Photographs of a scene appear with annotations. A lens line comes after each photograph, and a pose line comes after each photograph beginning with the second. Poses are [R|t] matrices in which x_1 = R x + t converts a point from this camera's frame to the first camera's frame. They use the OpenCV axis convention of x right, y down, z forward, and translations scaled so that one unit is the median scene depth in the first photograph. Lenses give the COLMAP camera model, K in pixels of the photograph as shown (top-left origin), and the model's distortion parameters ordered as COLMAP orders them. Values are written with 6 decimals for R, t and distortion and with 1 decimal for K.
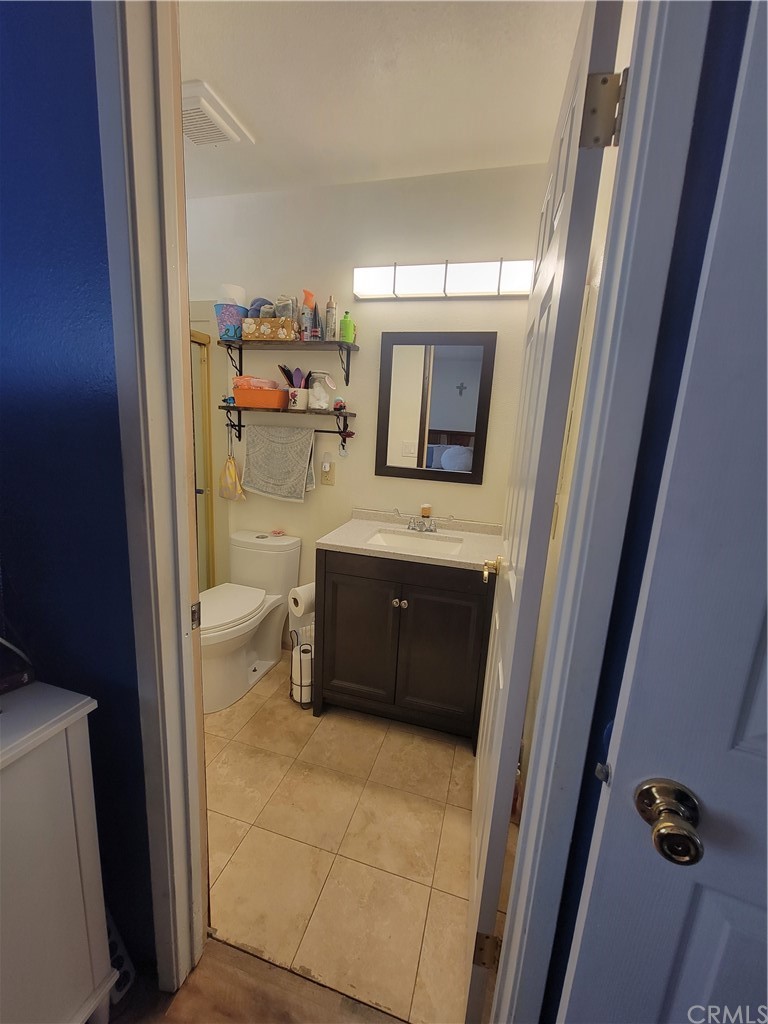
lens RADIAL K [[419.2, 0, 383.6], [0, 419.2, 511.1], [0, 0, 1]] dist [-0.003228, -0.000761]
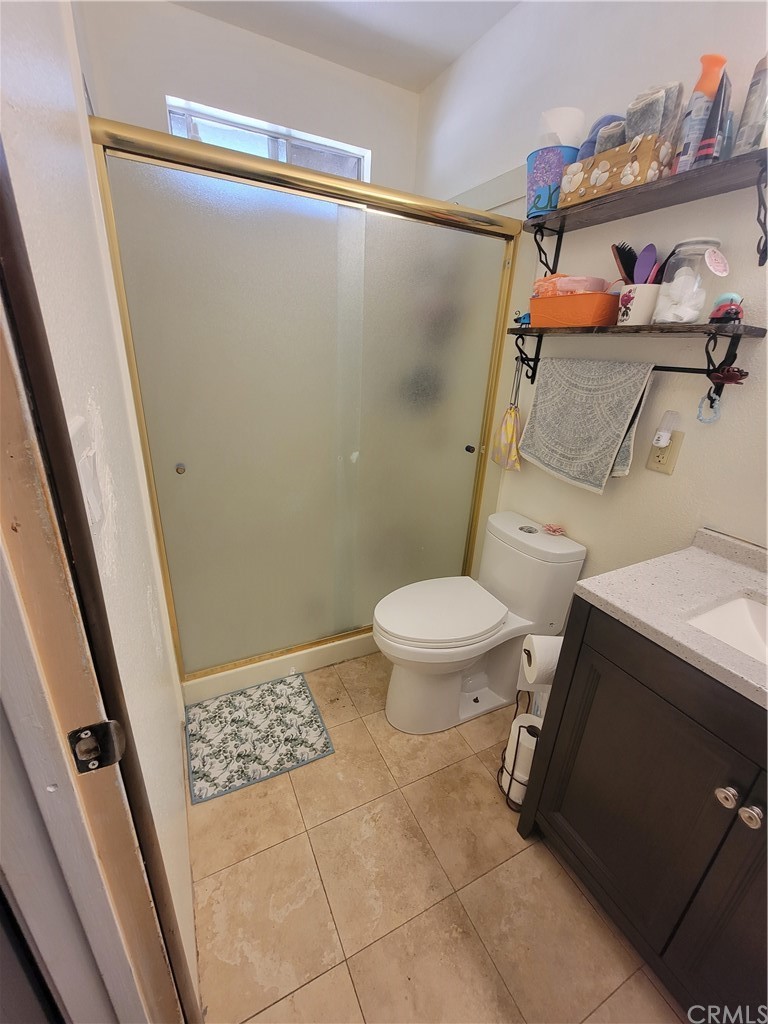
lens RADIAL K [[419.2, 0, 383.6], [0, 419.2, 512.2], [0, 0, 1]] dist [-0.003228, -0.000761]
pose [[0.682632, 0.246218, -0.688034, 0.010353], [-0.160271, 0.969049, 0.187768, -0.060355], [0.712970, -0.017904, 0.700966, 0.390196]]
